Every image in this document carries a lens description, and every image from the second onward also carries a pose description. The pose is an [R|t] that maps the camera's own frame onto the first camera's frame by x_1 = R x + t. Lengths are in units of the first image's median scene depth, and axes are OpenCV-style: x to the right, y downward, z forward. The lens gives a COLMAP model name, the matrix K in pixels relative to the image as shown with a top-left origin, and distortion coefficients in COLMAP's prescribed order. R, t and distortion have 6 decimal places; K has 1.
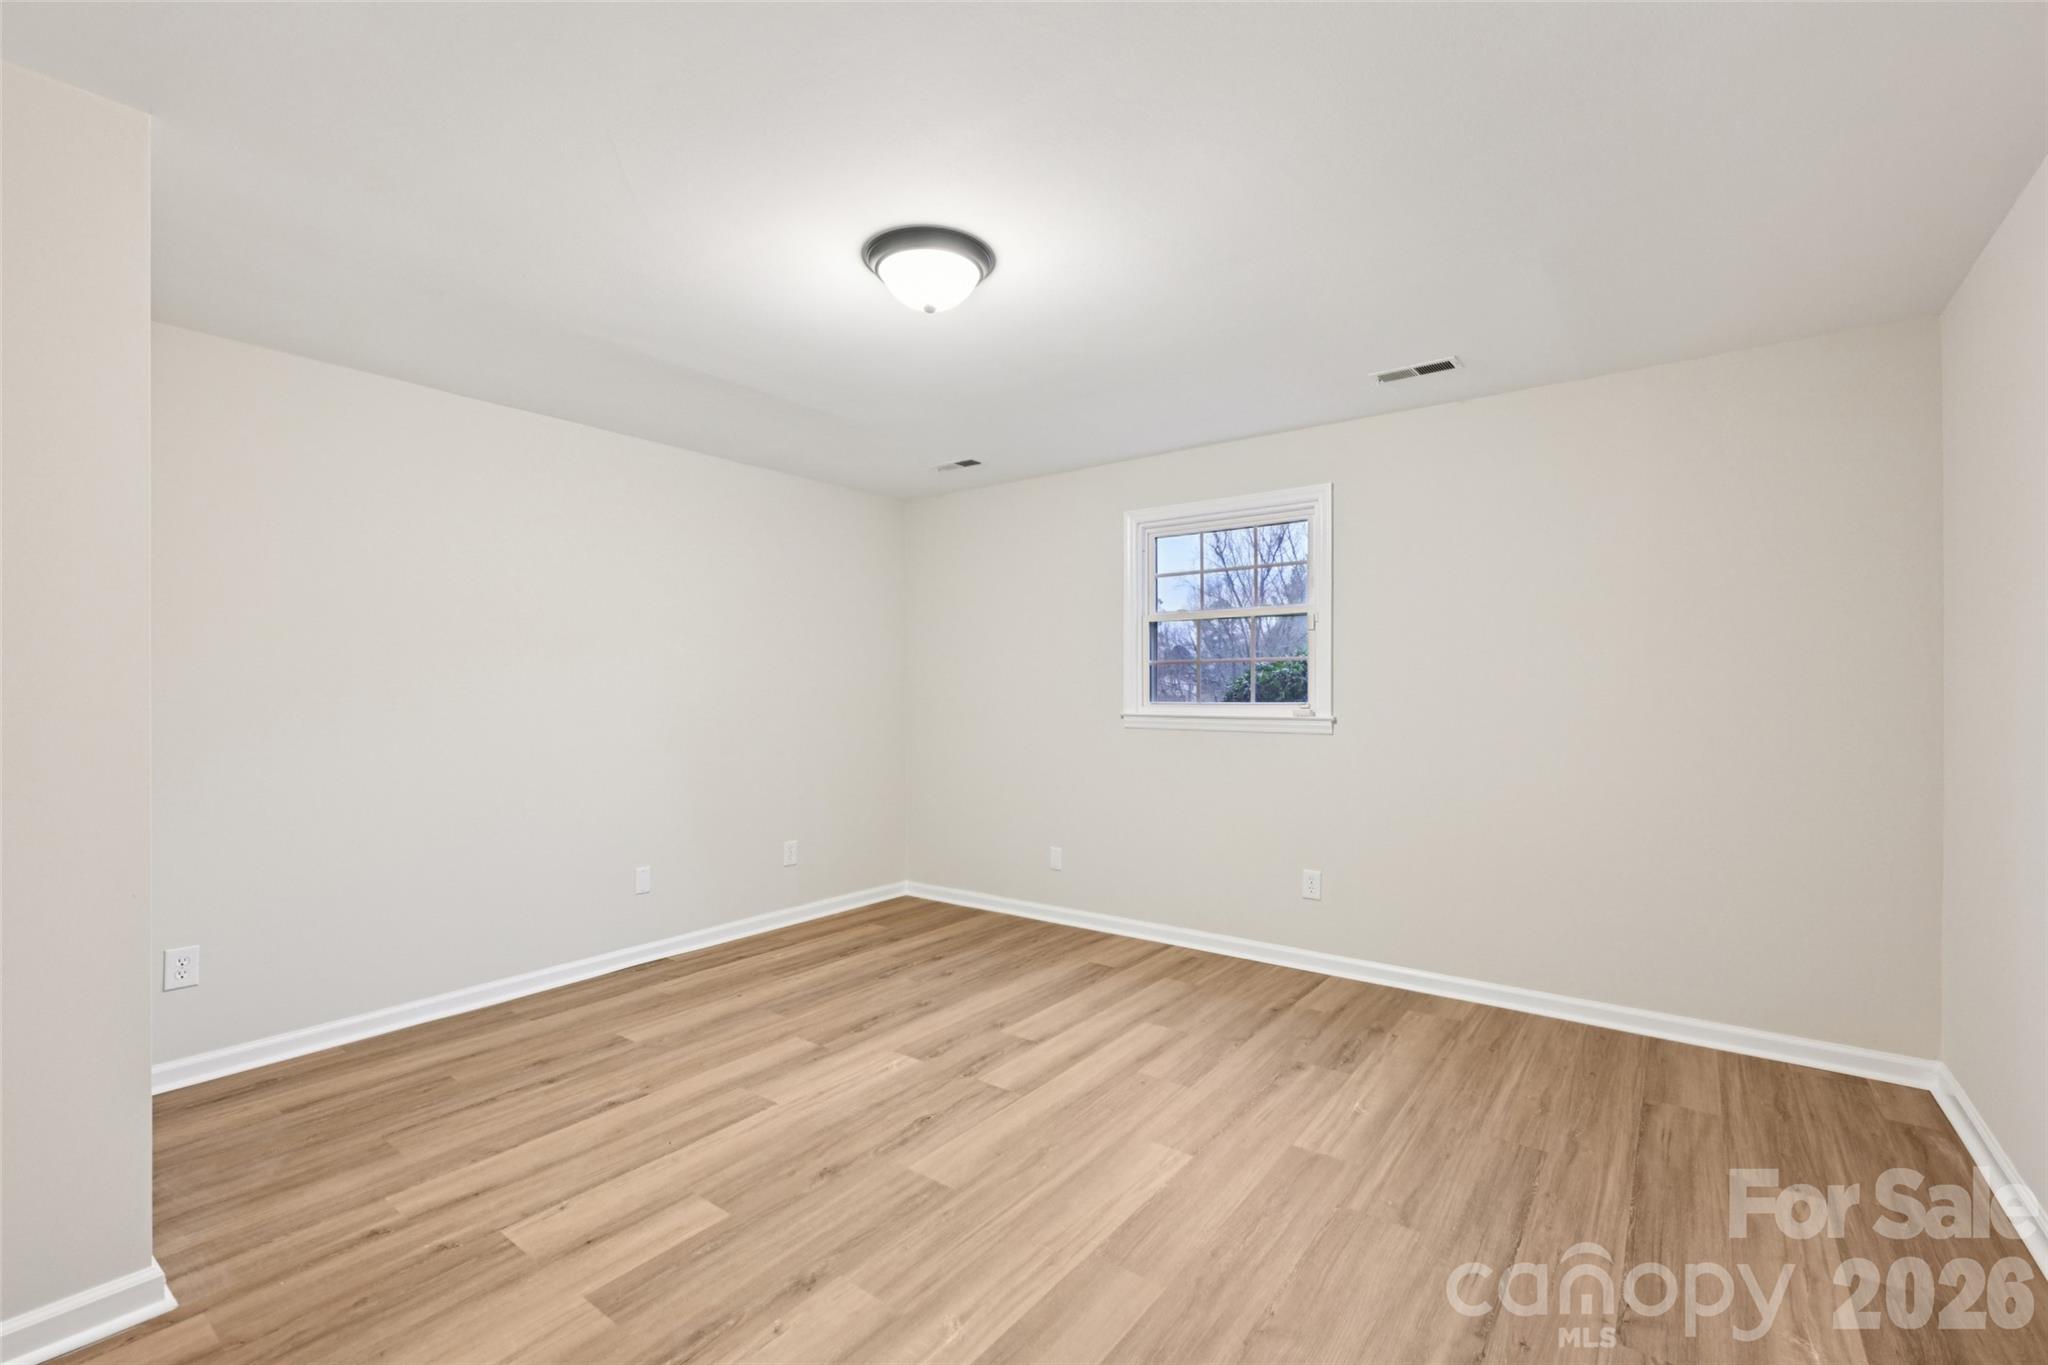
lens RADIAL K [[844.7, 0, 1022.5], [0, 844.7, 685.7], [0, 0, 1]] dist [-0.001979, -0.000426]
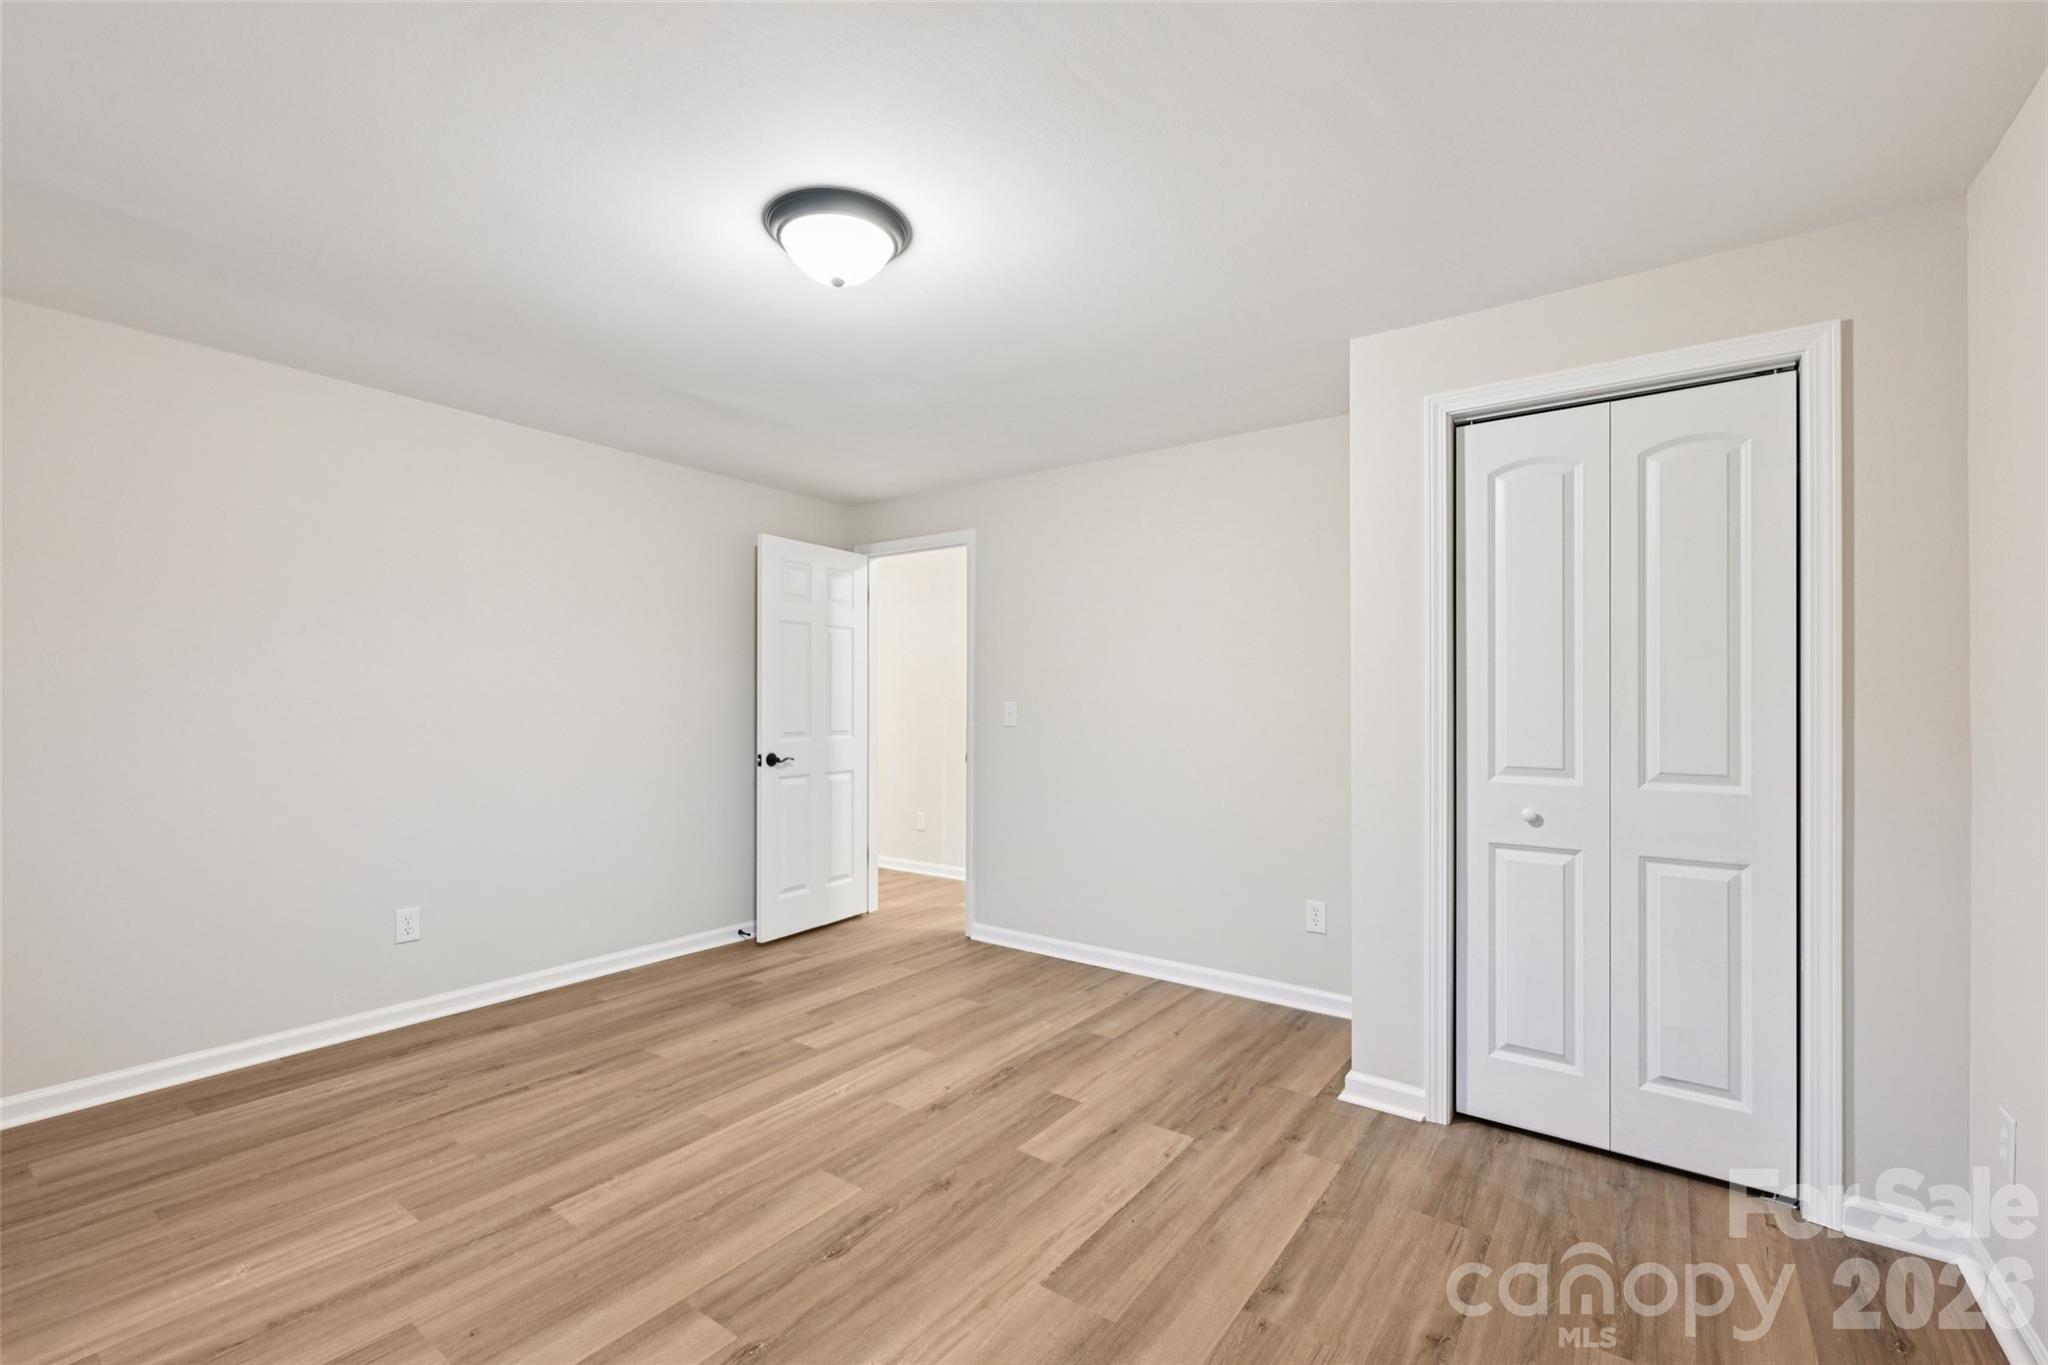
lens RADIAL K [[844.7, 0, 1024.3], [0, 844.7, 695.1], [0, 0, 1]] dist [-0.001979, -0.000426]
pose [[-0.999857, -0.002256, -0.016777, -0.302248], [-0.002027, 0.999905, -0.013664, 0.008852], [0.016806, -0.013628, -0.999766, 1.964270]]
